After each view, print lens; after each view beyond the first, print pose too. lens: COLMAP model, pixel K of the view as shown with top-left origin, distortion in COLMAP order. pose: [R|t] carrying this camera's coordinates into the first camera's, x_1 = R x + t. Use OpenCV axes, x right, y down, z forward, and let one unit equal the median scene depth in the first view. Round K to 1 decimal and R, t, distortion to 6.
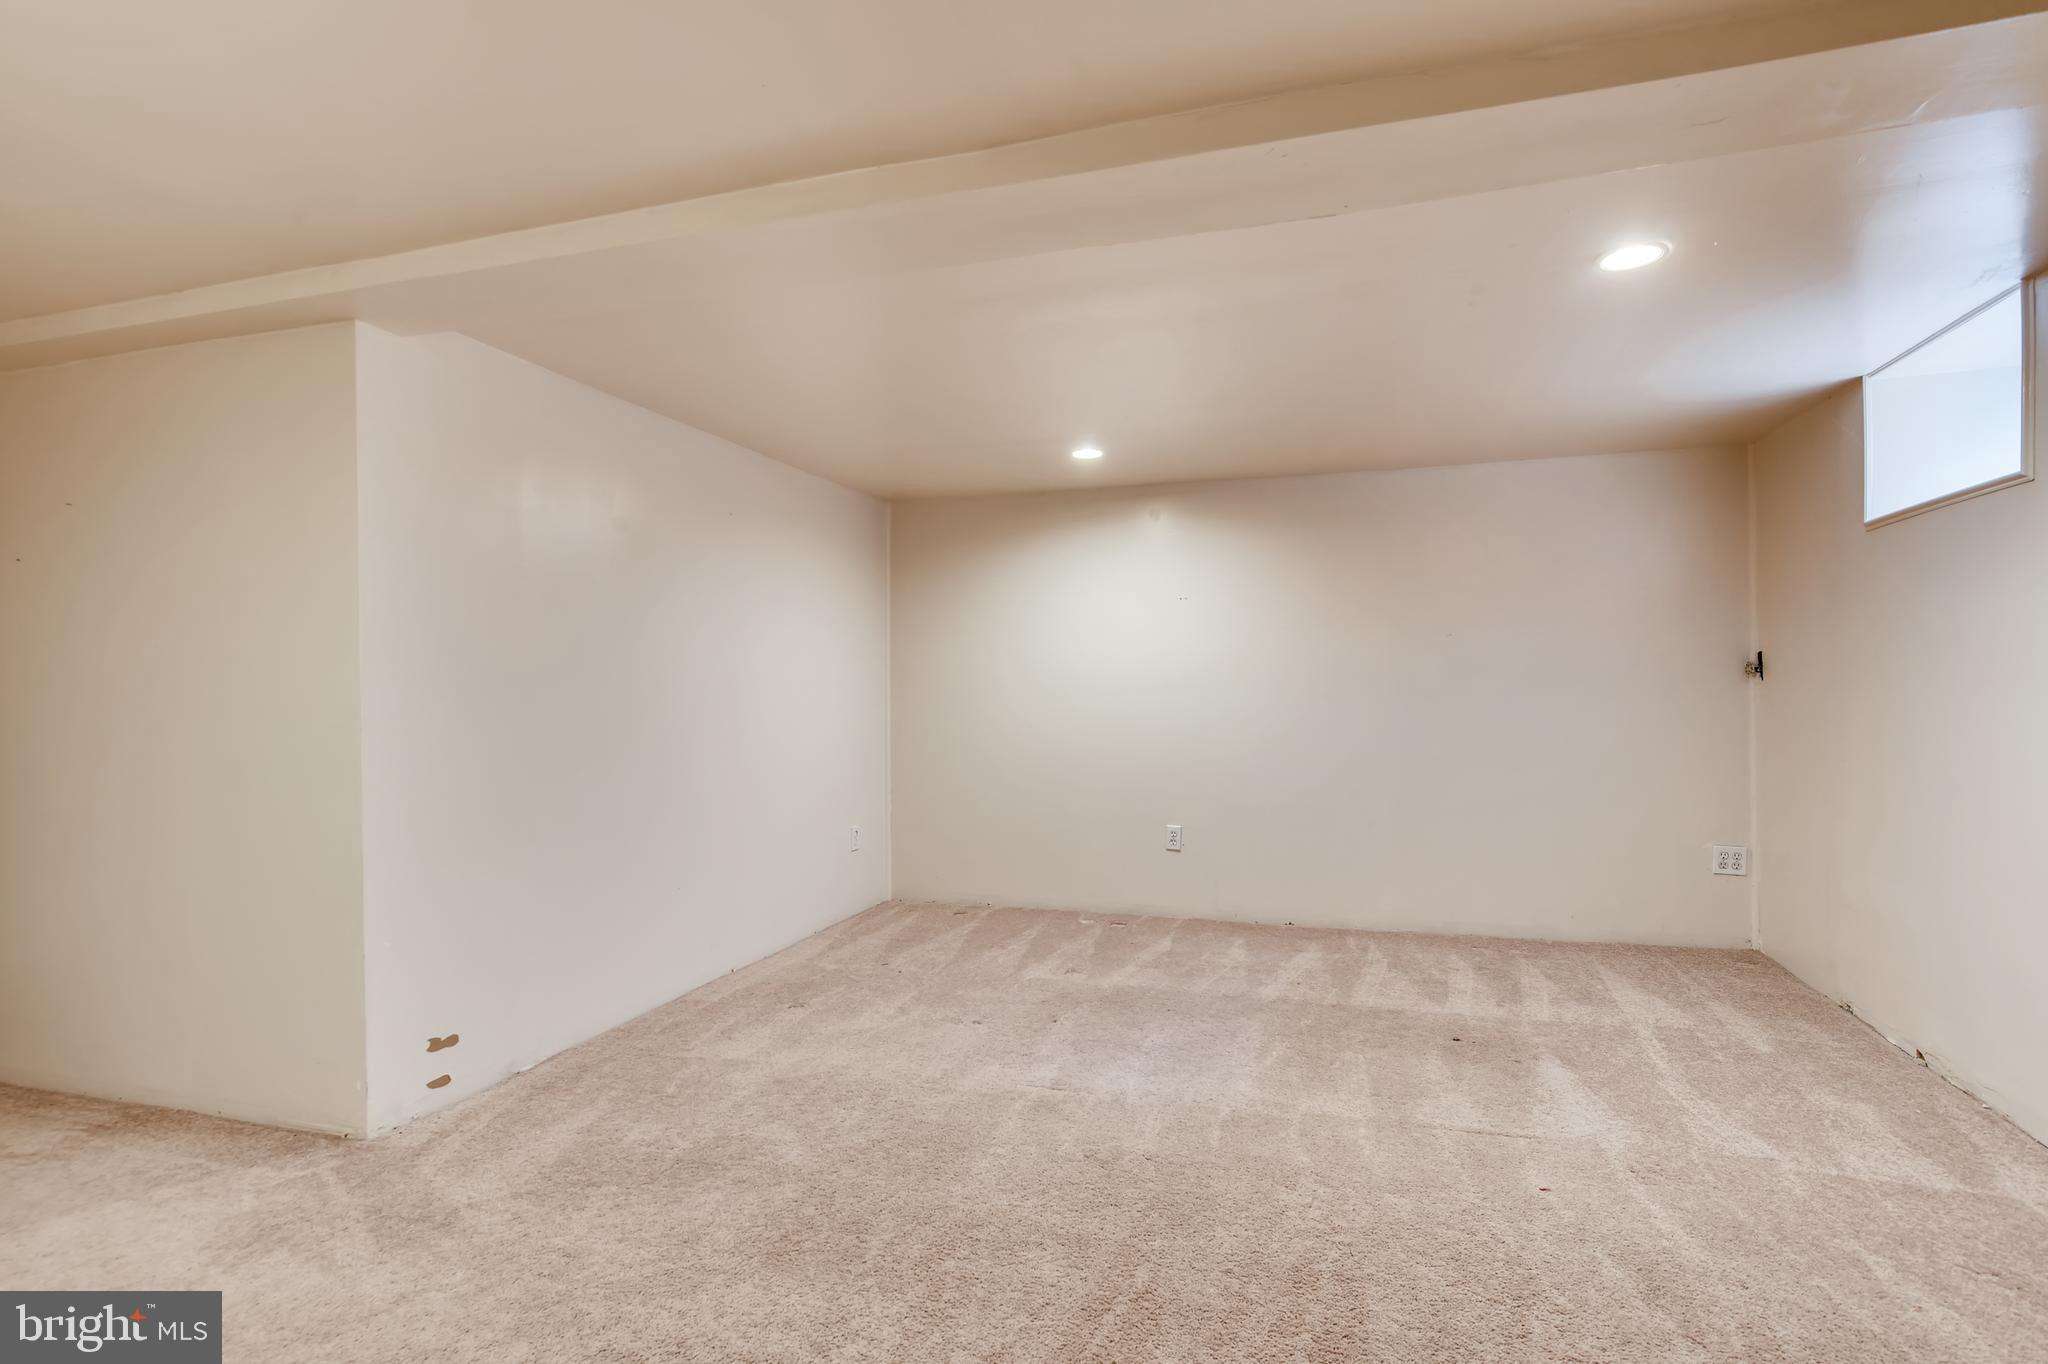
lens RADIAL K [[1041.3, 0, 1030.2], [0, 1041.3, 678.4], [0, 0, 1]] dist [-0.001952, 0.004584]
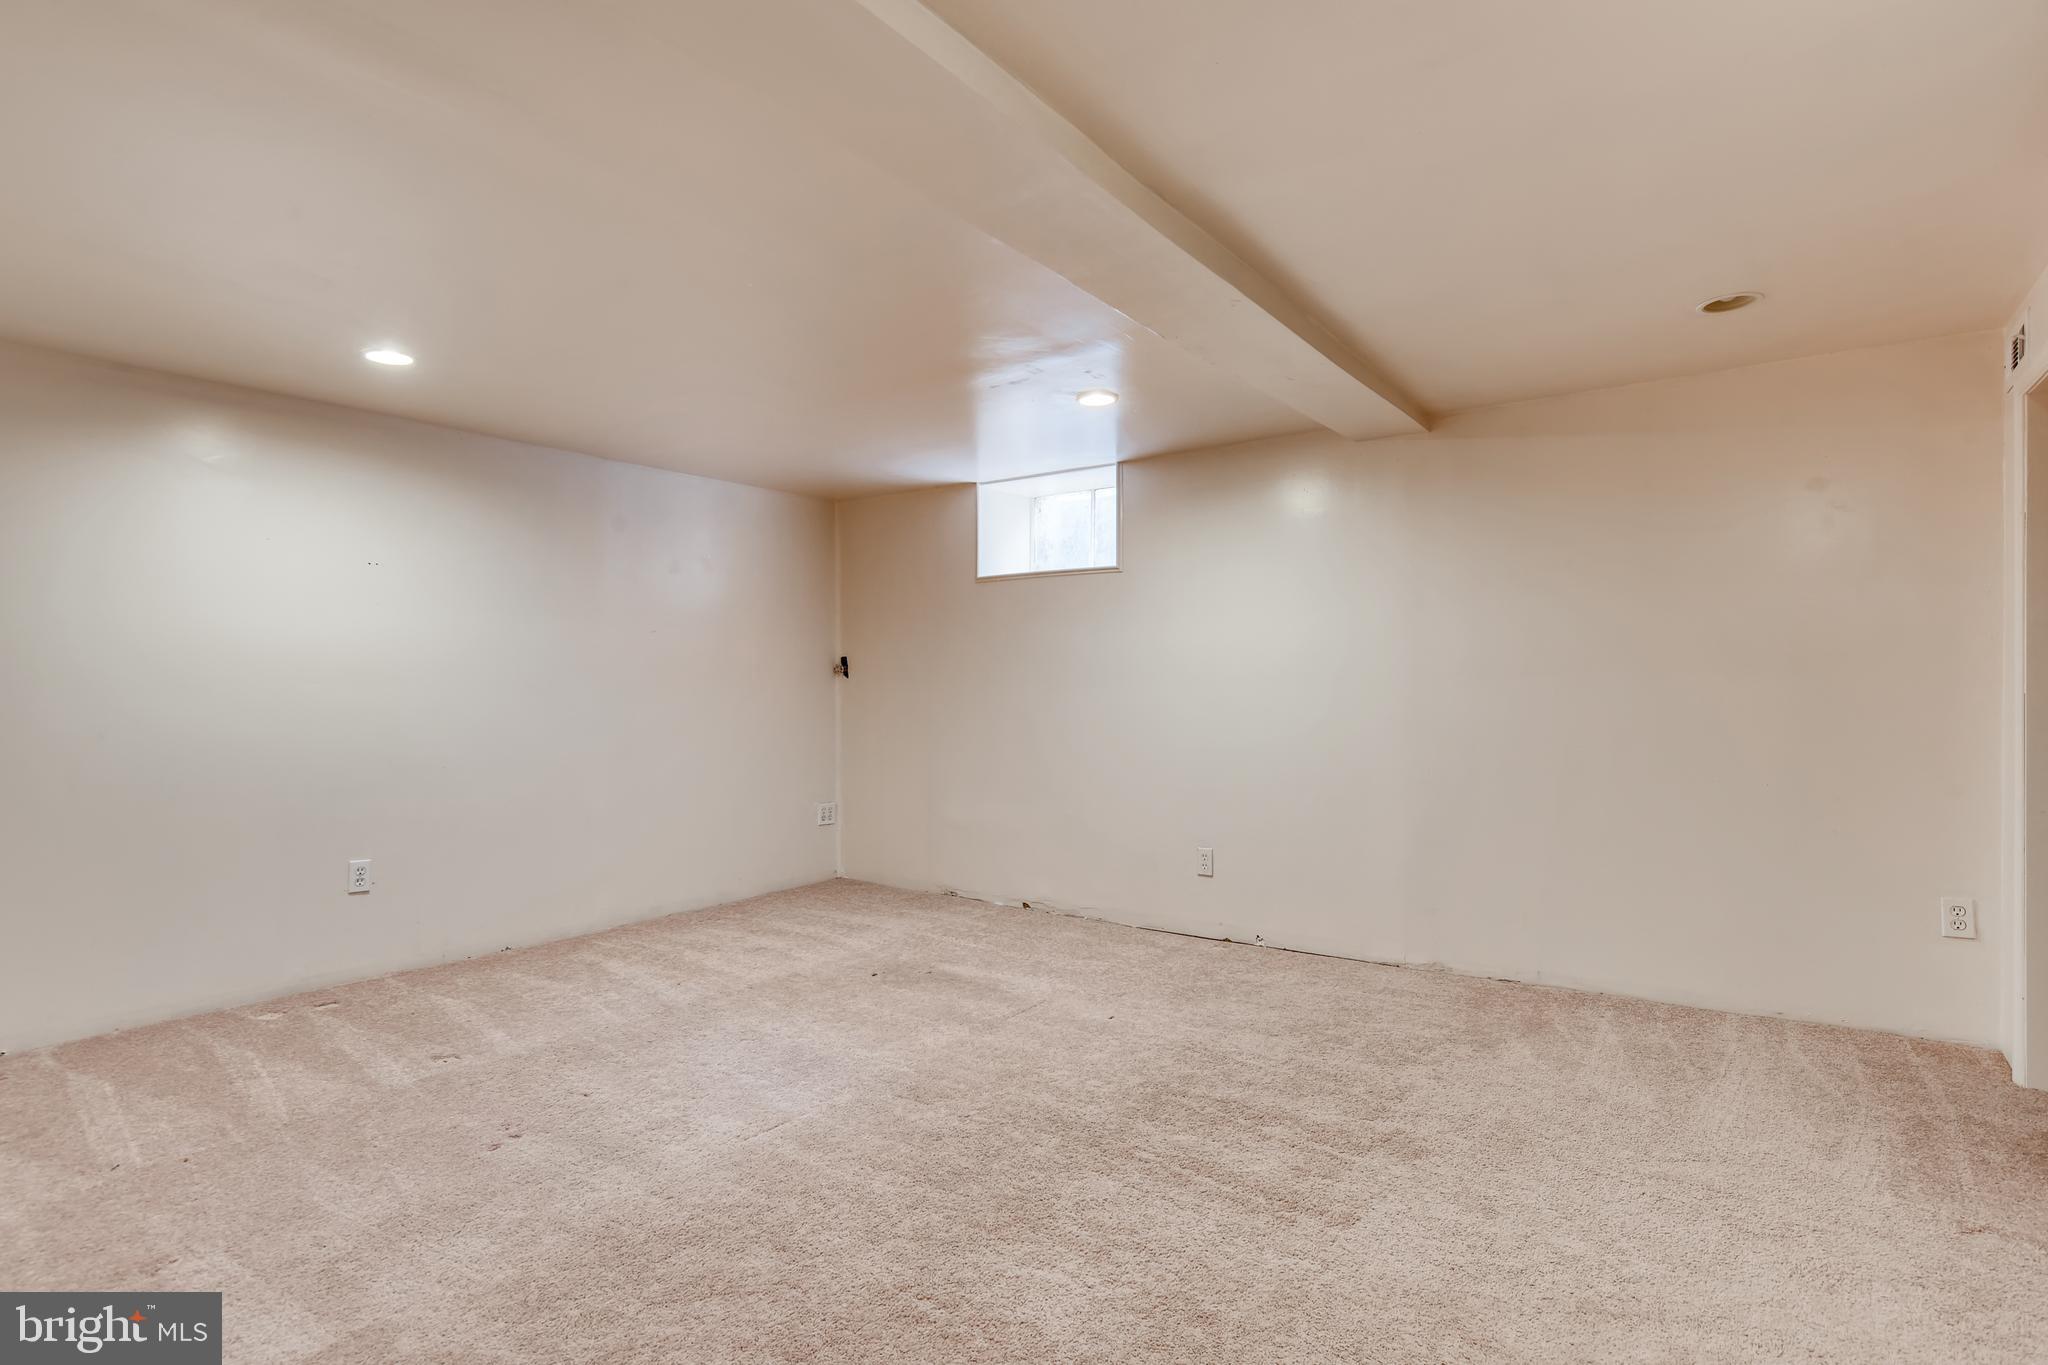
lens RADIAL K [[1041.3, 0, 1031.9], [0, 1041.3, 691.2], [0, 0, 1]] dist [-0.001952, 0.004584]
pose [[0.302844, -0.000301, 0.953040, -0.559264], [-0.012660, 0.999910, 0.004338, 0.010363], [-0.952956, -0.013379, 0.302813, 0.385326]]
